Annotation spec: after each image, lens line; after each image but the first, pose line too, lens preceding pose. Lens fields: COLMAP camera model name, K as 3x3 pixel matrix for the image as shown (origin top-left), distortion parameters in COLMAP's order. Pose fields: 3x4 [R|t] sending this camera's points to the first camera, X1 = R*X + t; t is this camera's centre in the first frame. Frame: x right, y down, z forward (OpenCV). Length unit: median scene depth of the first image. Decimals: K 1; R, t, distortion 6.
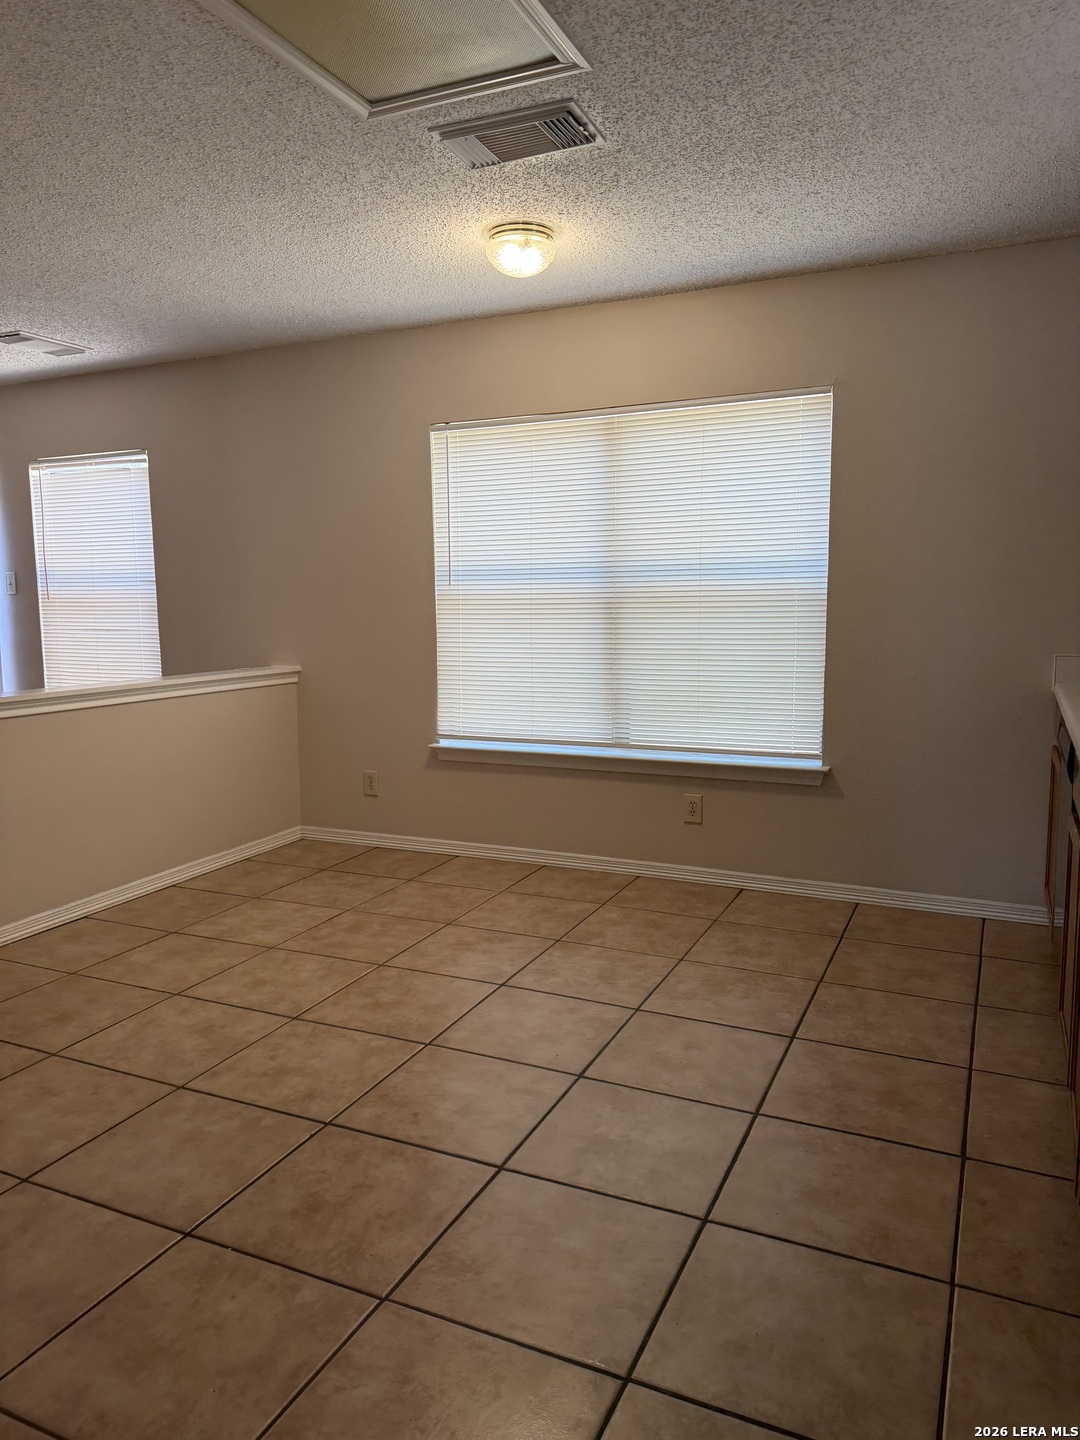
lens RADIAL K [[1002.1, 0, 534.4], [0, 1002.1, 720.7], [0, 0, 1]] dist [0.130271, -0.245541]
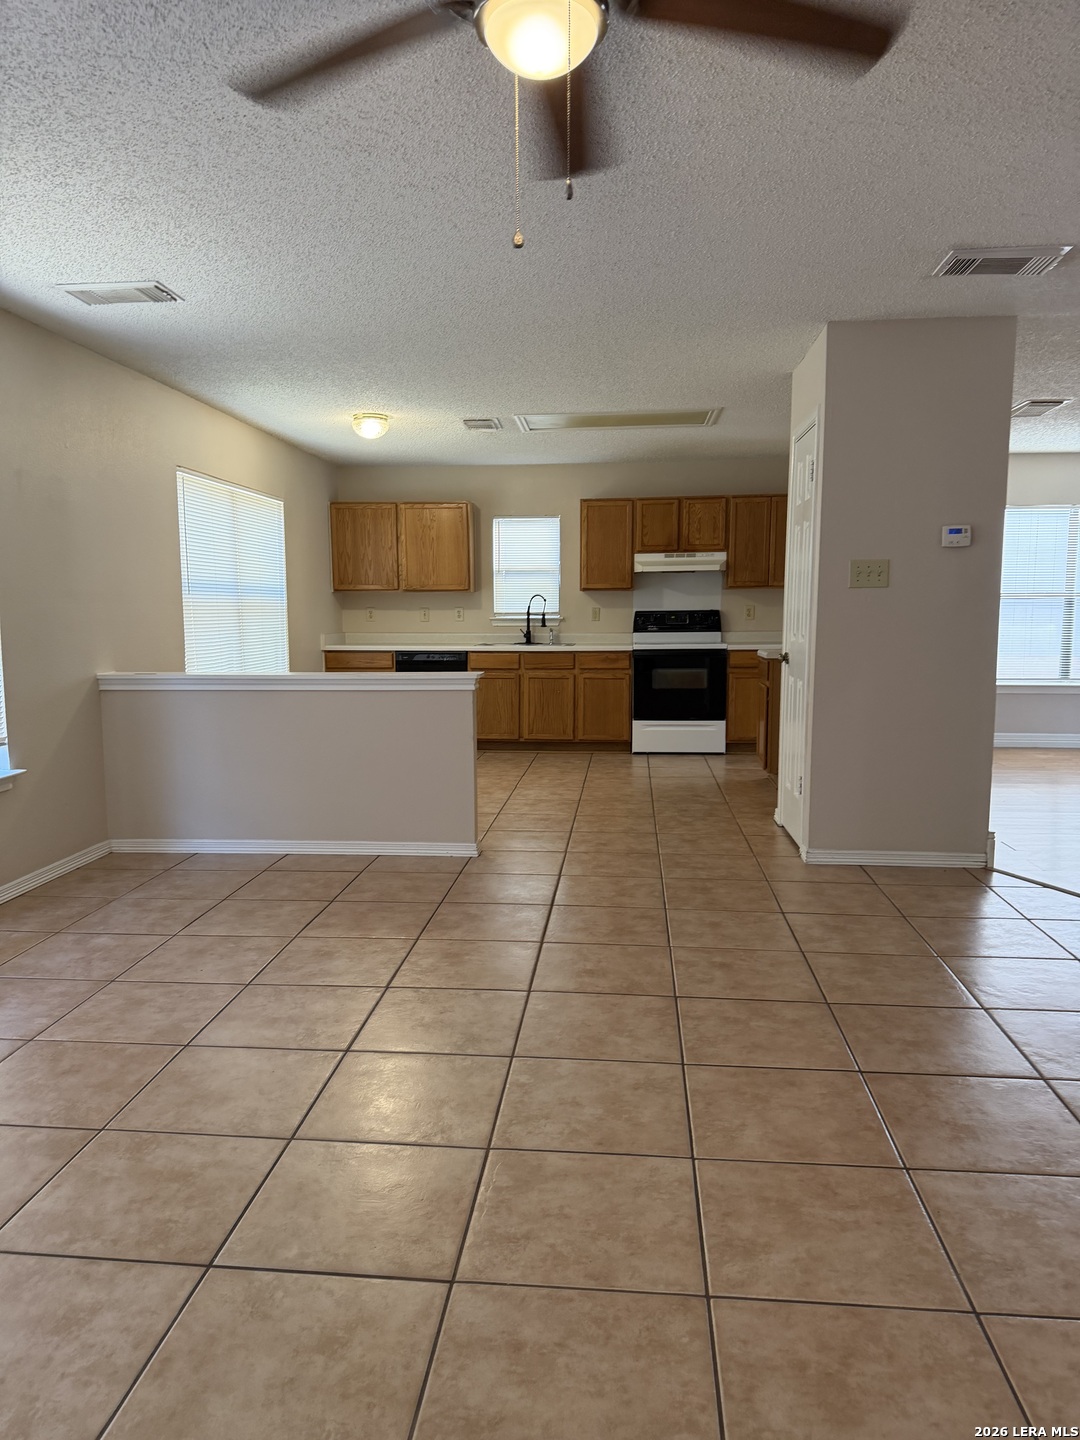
lens RADIAL K [[1002.1, 0, 534.4], [0, 1002.1, 720.7], [0, 0, 1]] dist [0.130271, -0.245541]
pose [[-0.332578, -0.094651, 0.938314, -2.039050], [0.125923, 0.981585, 0.143649, -0.153584], [-0.934631, 0.165930, -0.314535, 1.454889]]
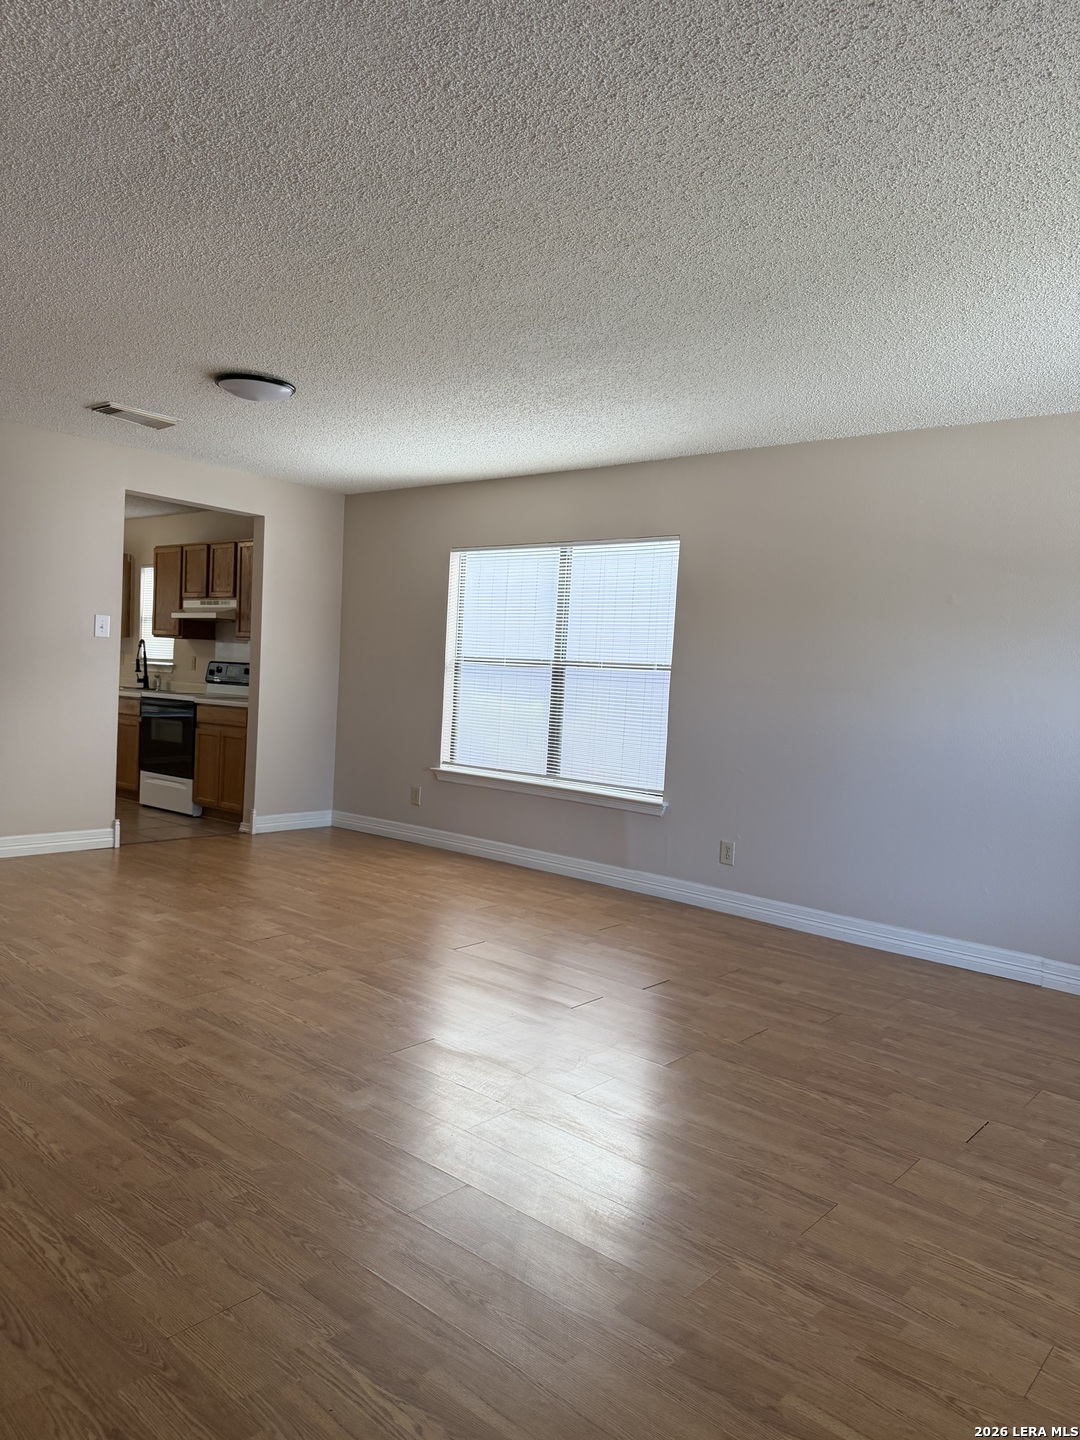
lens RADIAL K [[1002.1, 0, 534.4], [0, 1002.1, 720.7], [0, 0, 1]] dist [0.130271, -0.245541]
pose [[0.268785, -0.019801, 0.962997, -1.857429], [0.067338, 0.997729, 0.001720, 0.179220], [-0.960843, 0.064384, 0.269508, -1.151587]]
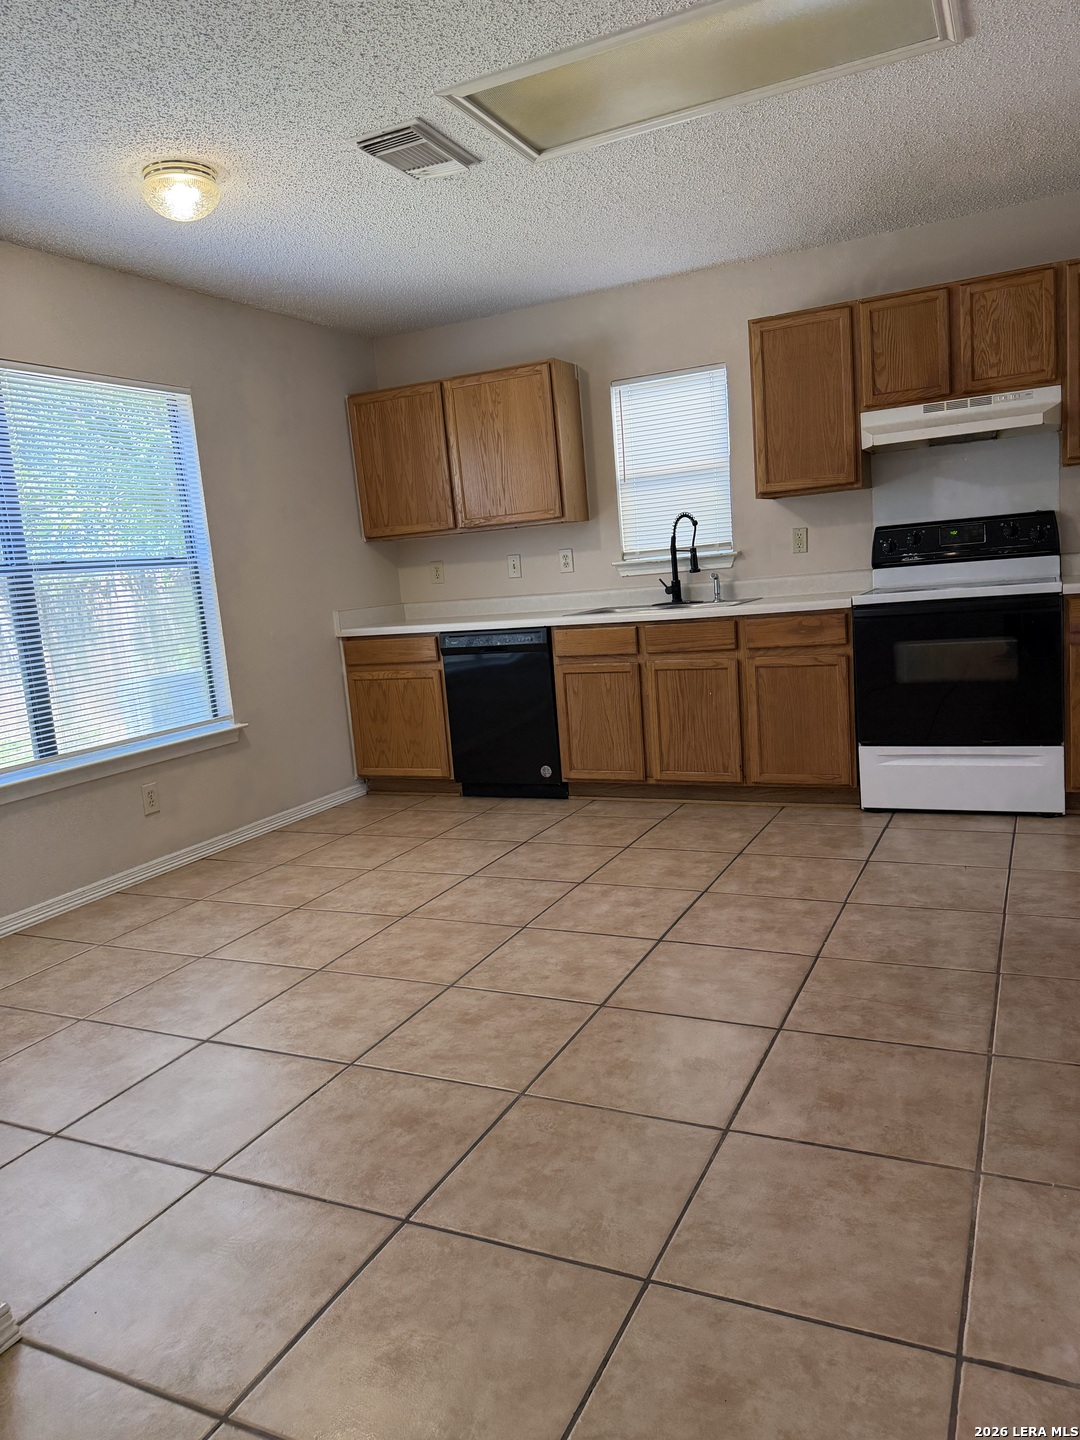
lens RADIAL K [[1023.8, 0, 533.3], [0, 1023.8, 719.9], [0, 0, 1]] dist [0.069280, -0.075585]
pose [[0.021468, -0.140682, 0.989822, -1.055917], [0.208485, 0.968914, 0.133189, -0.053780], [-0.977790, 0.203504, 0.050131, 0.761176]]
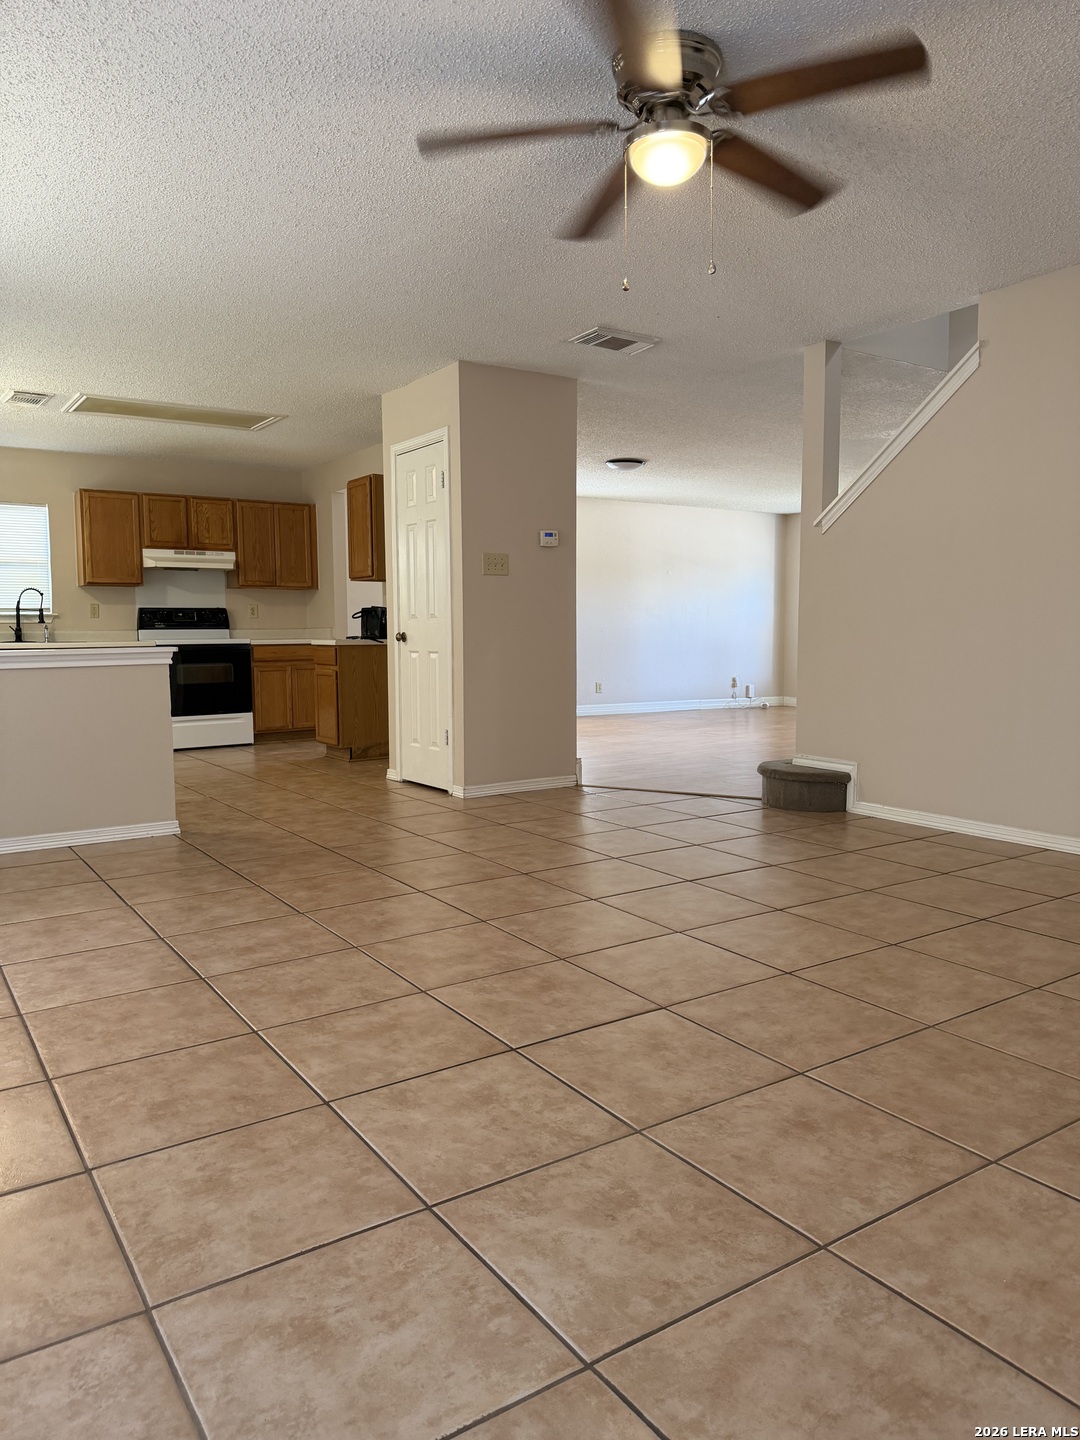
lens RADIAL K [[1002.1, 0, 534.4], [0, 1002.1, 720.7], [0, 0, 1]] dist [0.130271, -0.245541]
pose [[-0.852444, -0.030412, 0.521933, -1.851429], [0.082583, 0.977942, 0.191860, -0.157635], [-0.516255, 0.206653, -0.831129, 2.037360]]
